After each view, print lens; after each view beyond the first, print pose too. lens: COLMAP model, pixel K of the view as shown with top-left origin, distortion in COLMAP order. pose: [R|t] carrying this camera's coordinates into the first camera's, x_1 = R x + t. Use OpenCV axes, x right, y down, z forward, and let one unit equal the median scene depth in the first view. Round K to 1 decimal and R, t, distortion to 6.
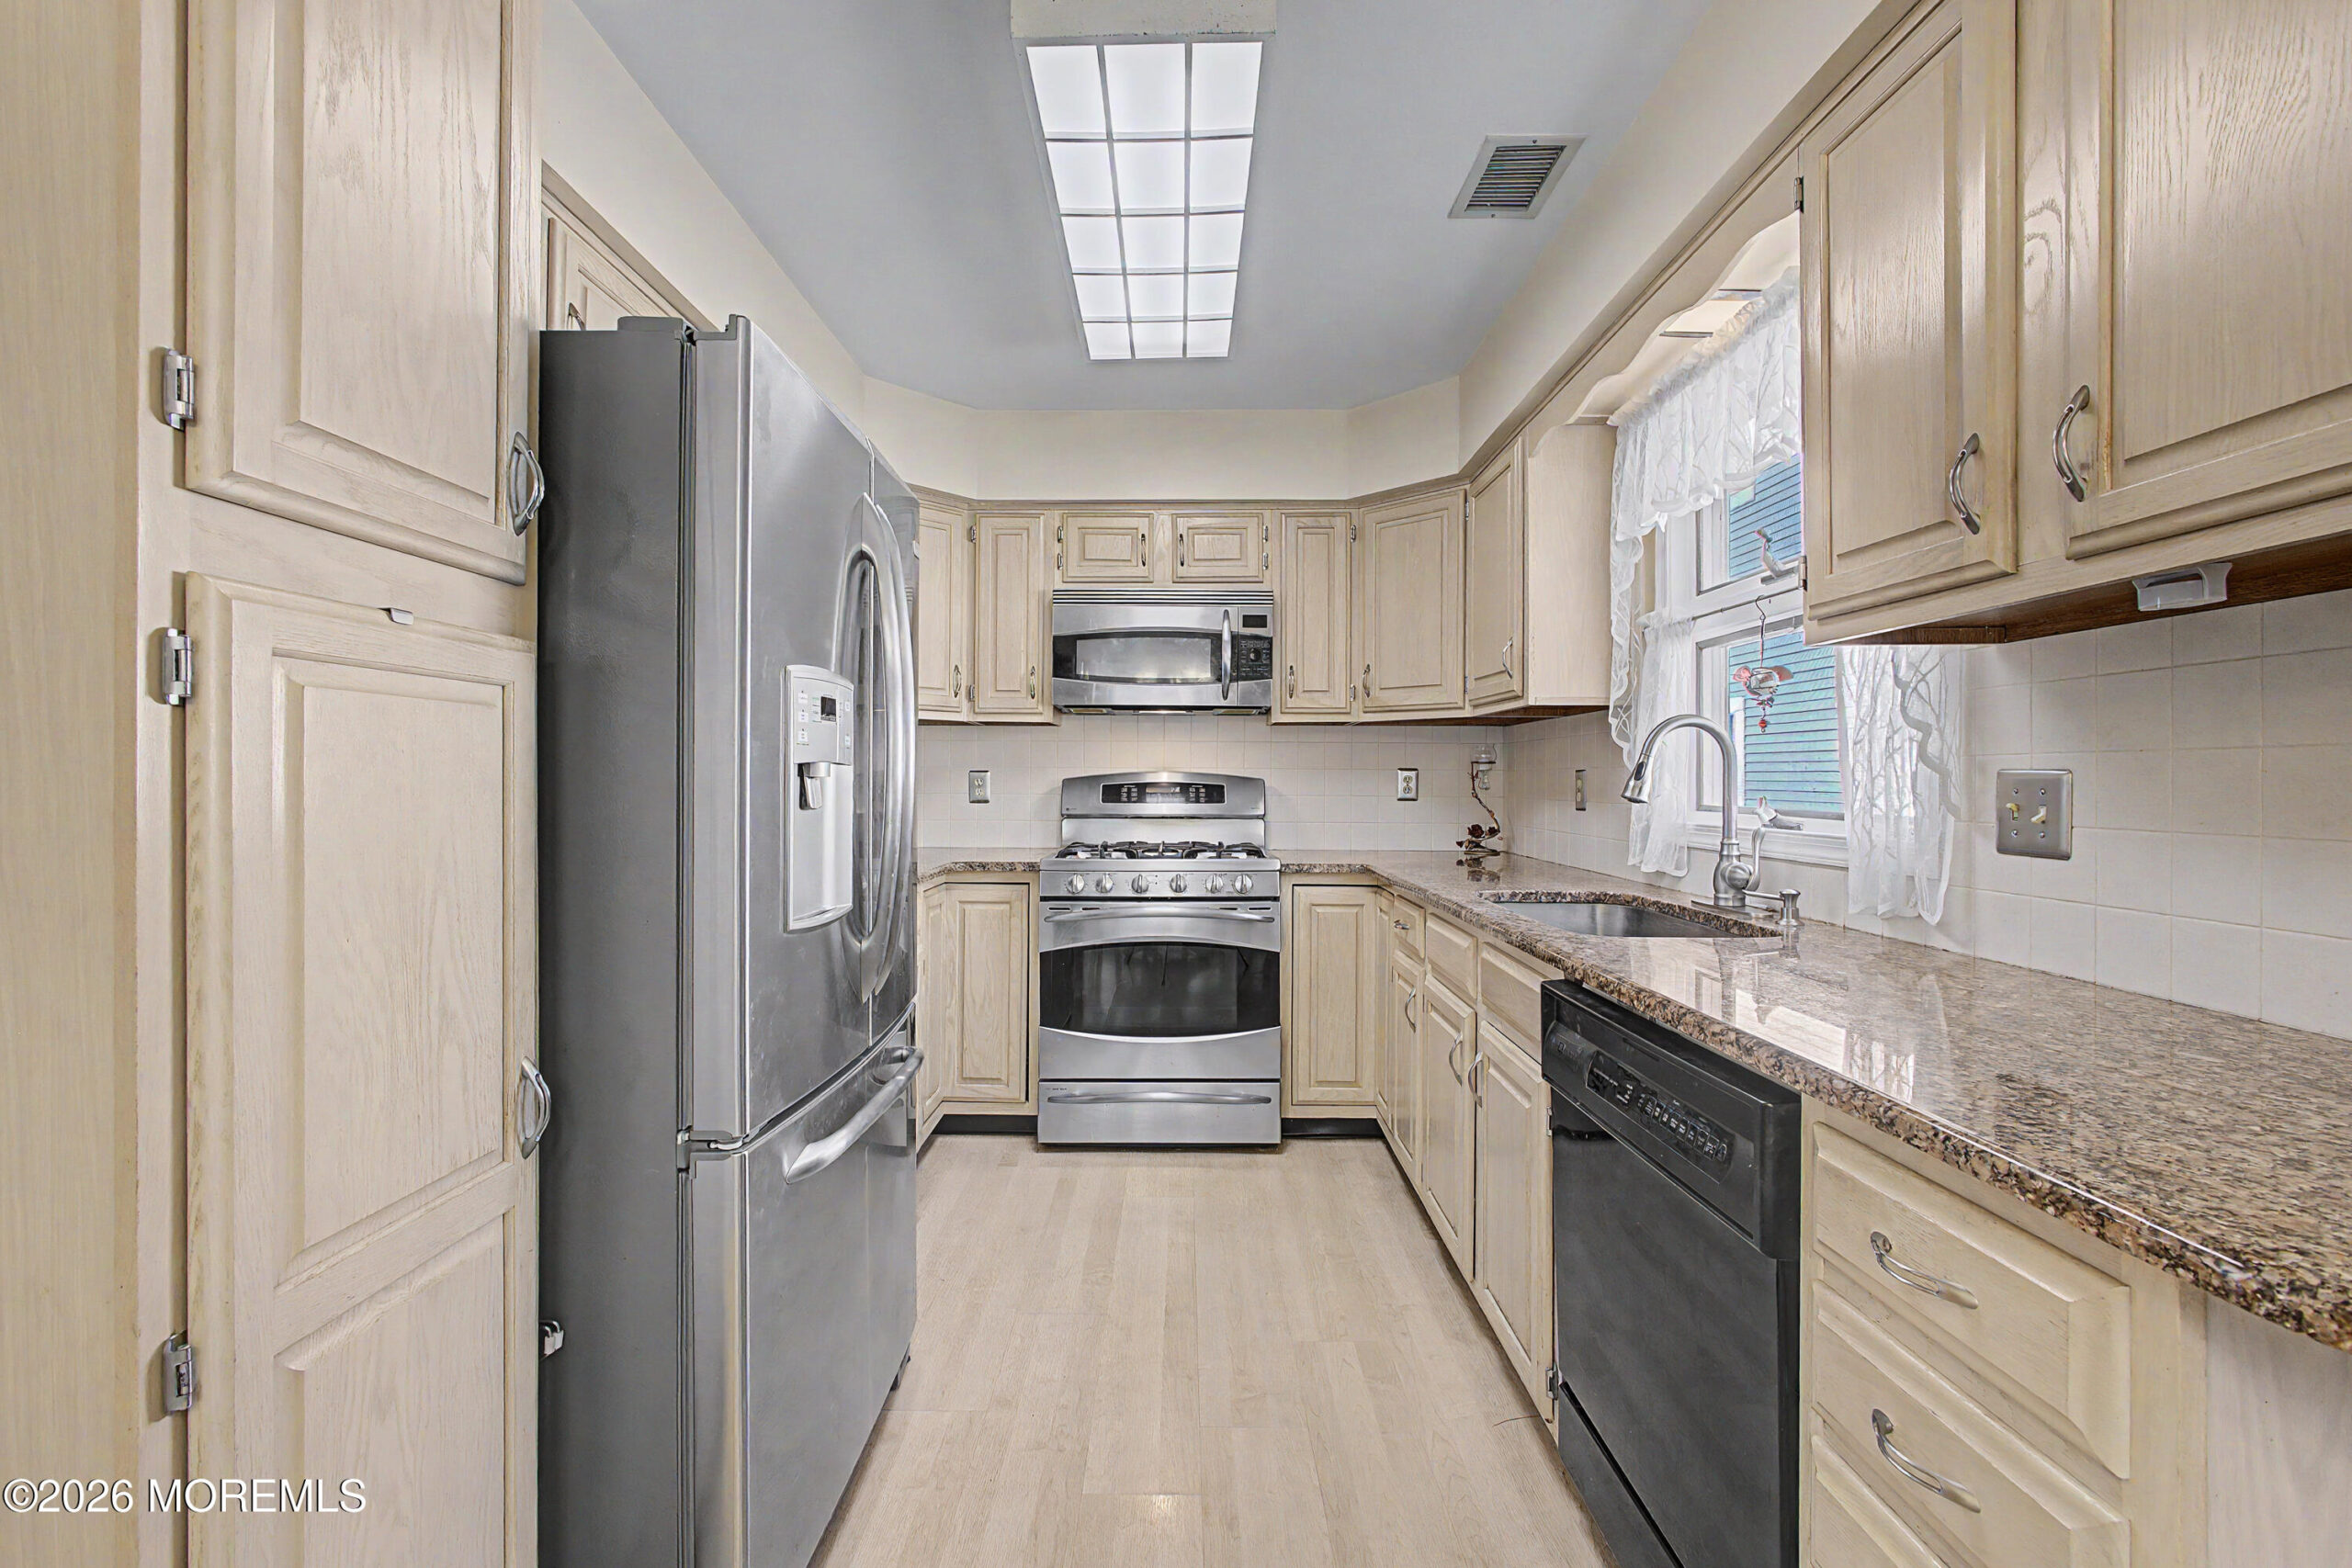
lens RADIAL K [[1015.7, 0, 1185.6], [0, 1015.7, 789.5], [0, 0, 1]] dist [-0.001546, 0.000550]
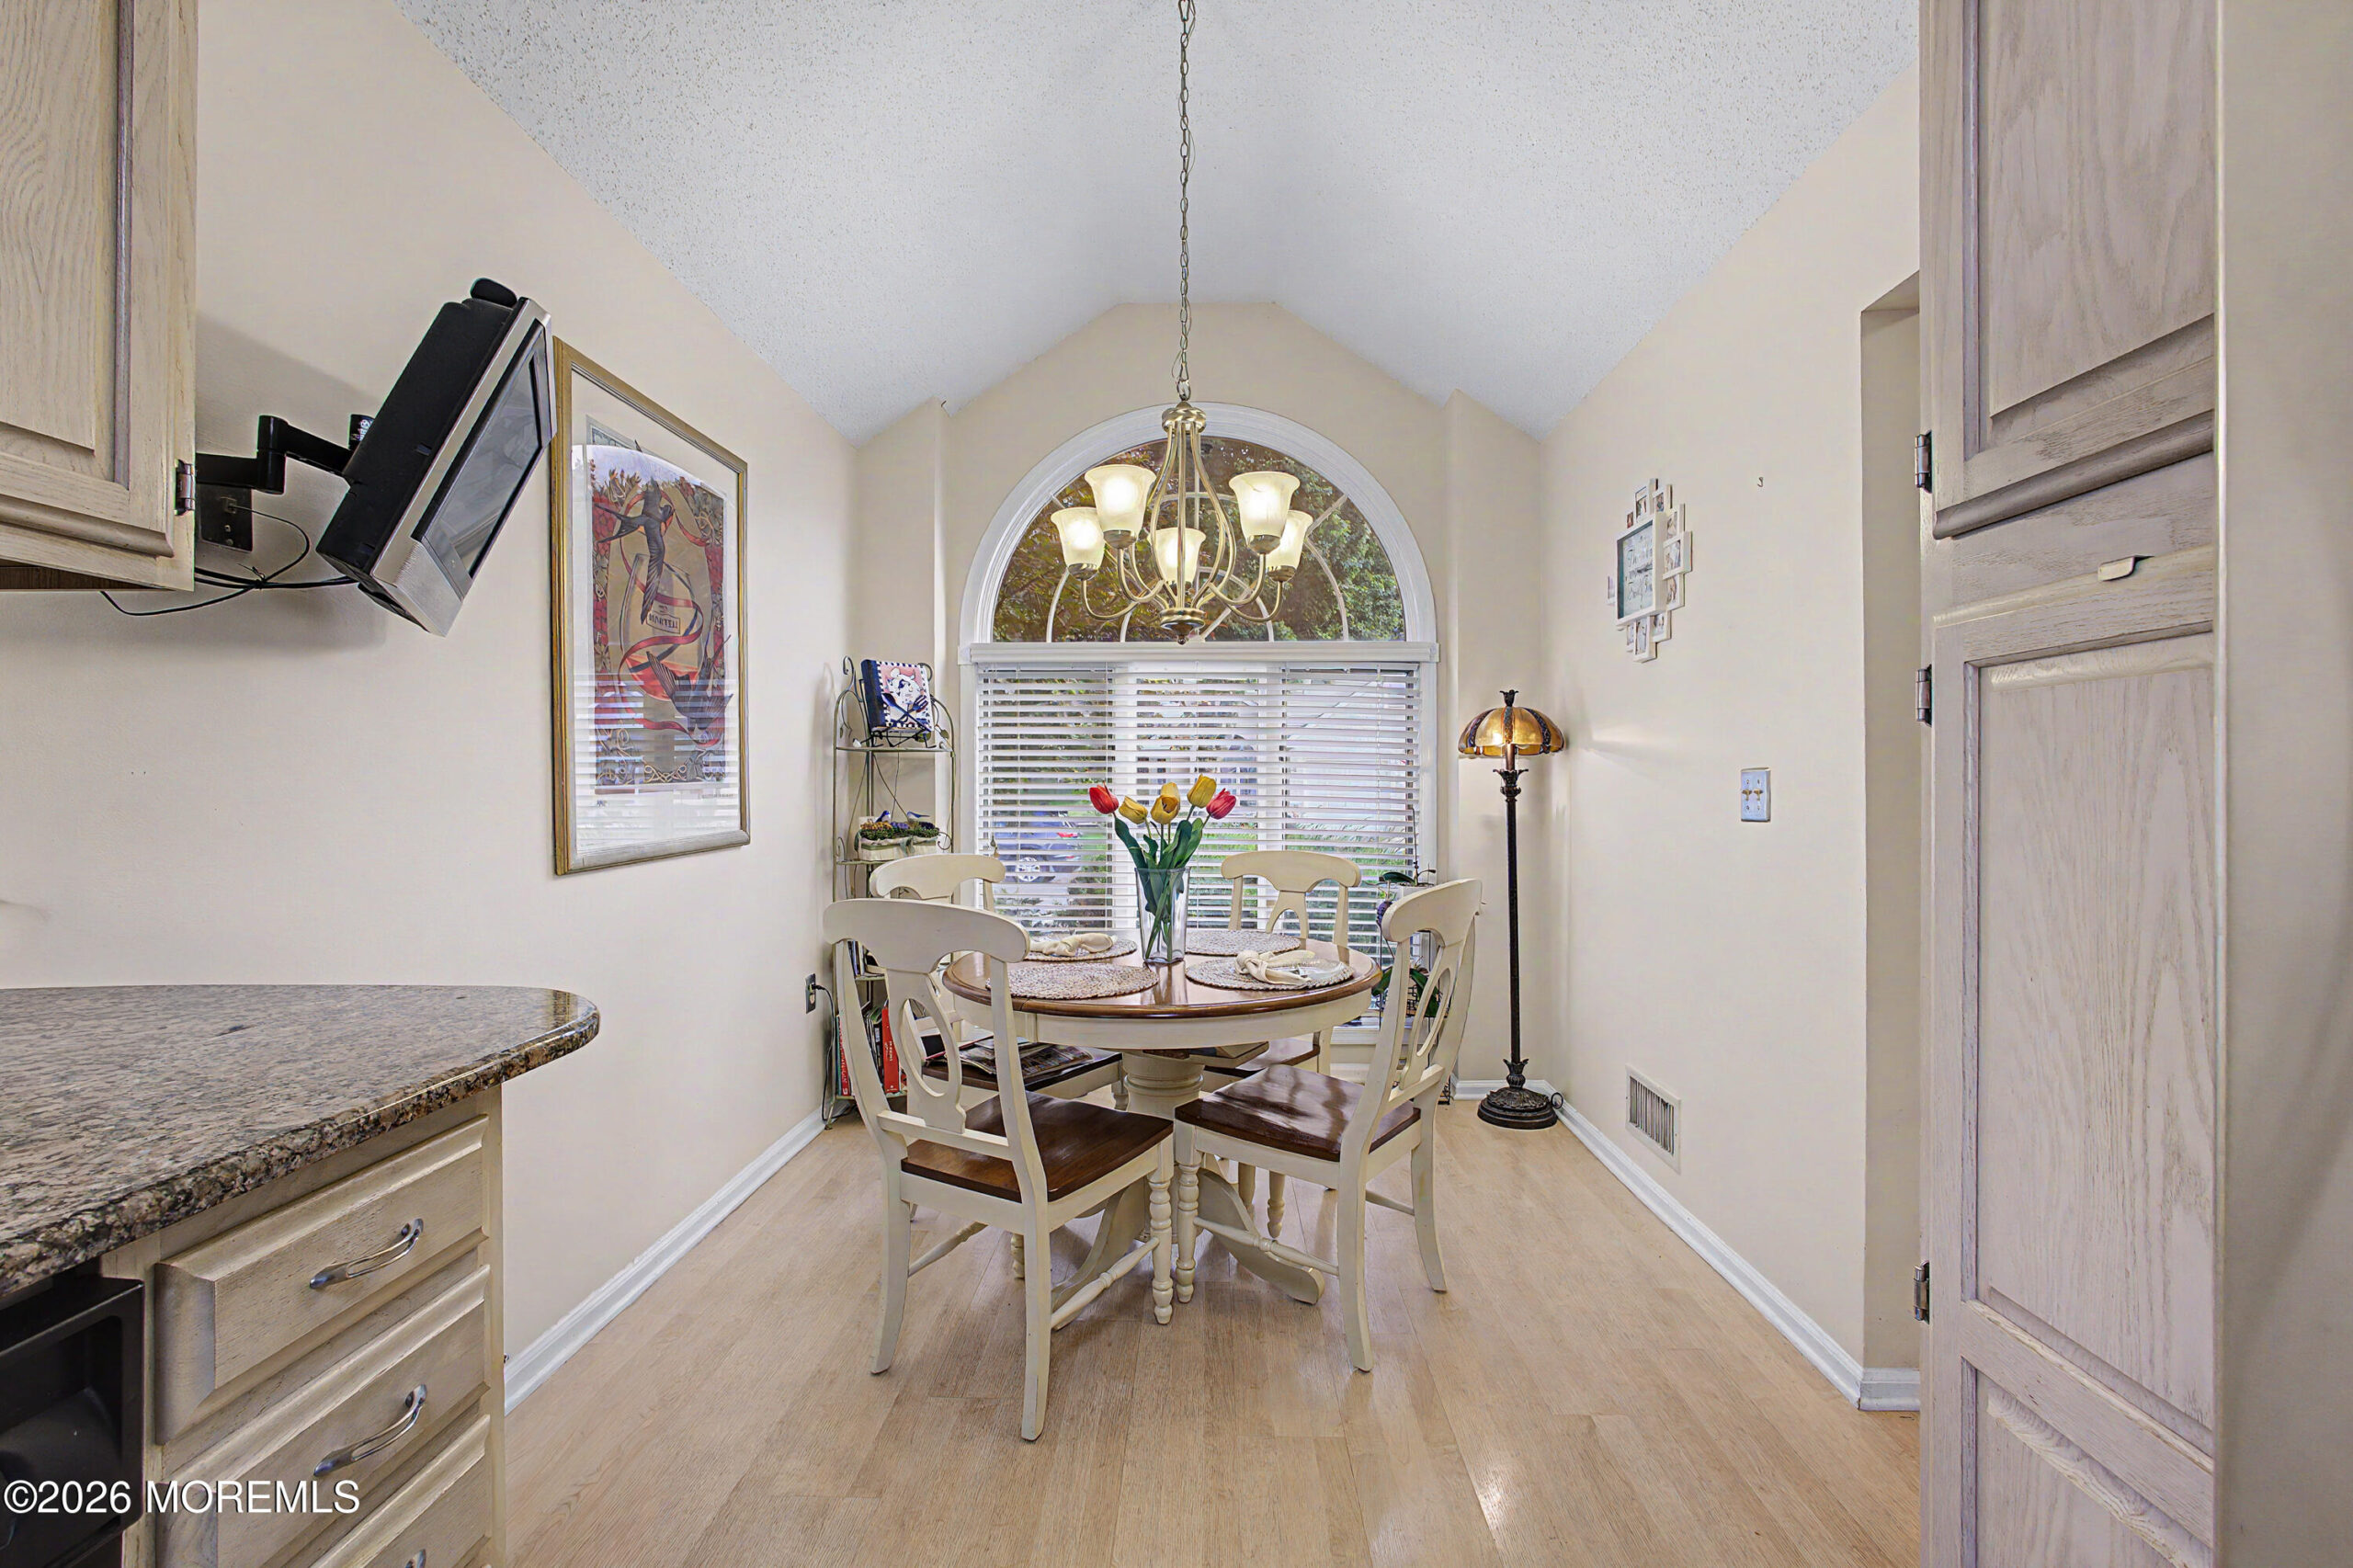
lens RADIAL K [[1016.2, 0, 1186.1], [0, 1016.2, 789.5], [0, 0, 1]] dist [-0.001546, 0.000550]
pose [[-0.999534, -0.004710, 0.030159, -0.037976], [-0.004398, 0.999936, 0.010383, -0.005008], [-0.030206, 0.010246, -0.999491, 0.531972]]
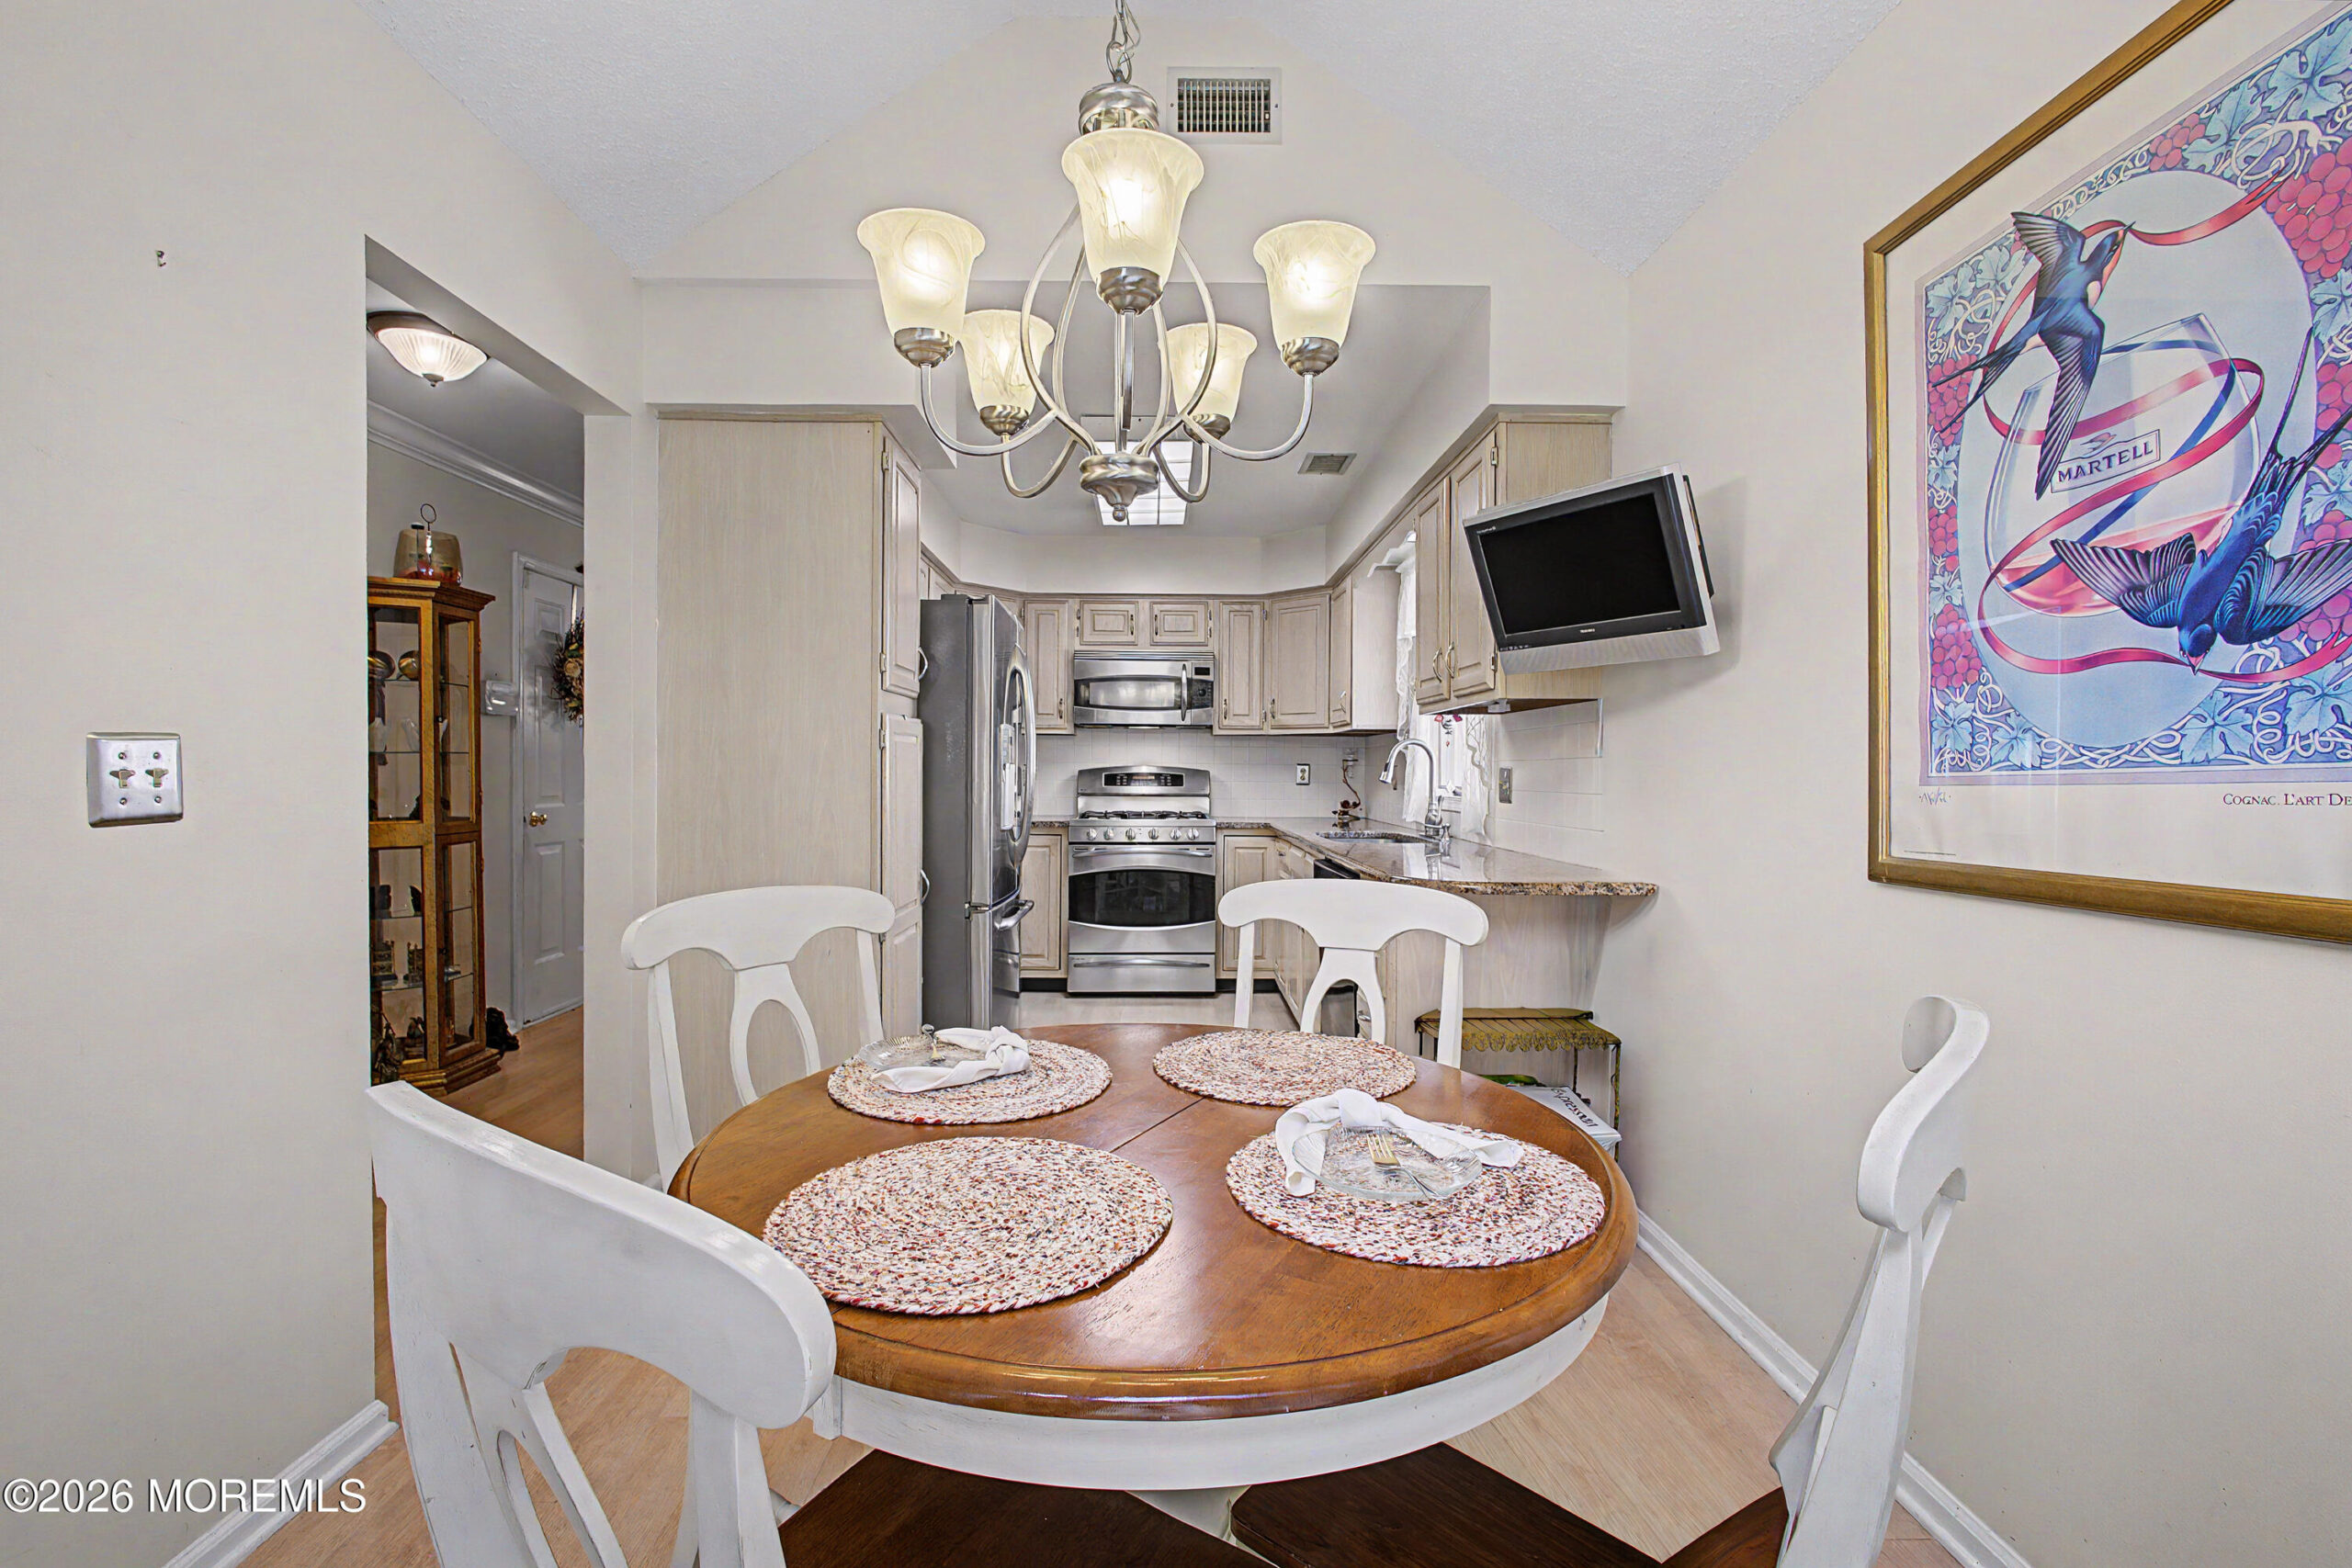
lens RADIAL K [[1015.7, 0, 1185.6], [0, 1015.7, 789.5], [0, 0, 1]] dist [-0.001546, 0.000550]
pose [[0.999713, 0.001297, 0.023923, 0.004720], [-0.001511, 0.999959, 0.008952, 0.004932], [-0.023911, -0.008985, 0.999674, -0.601305]]
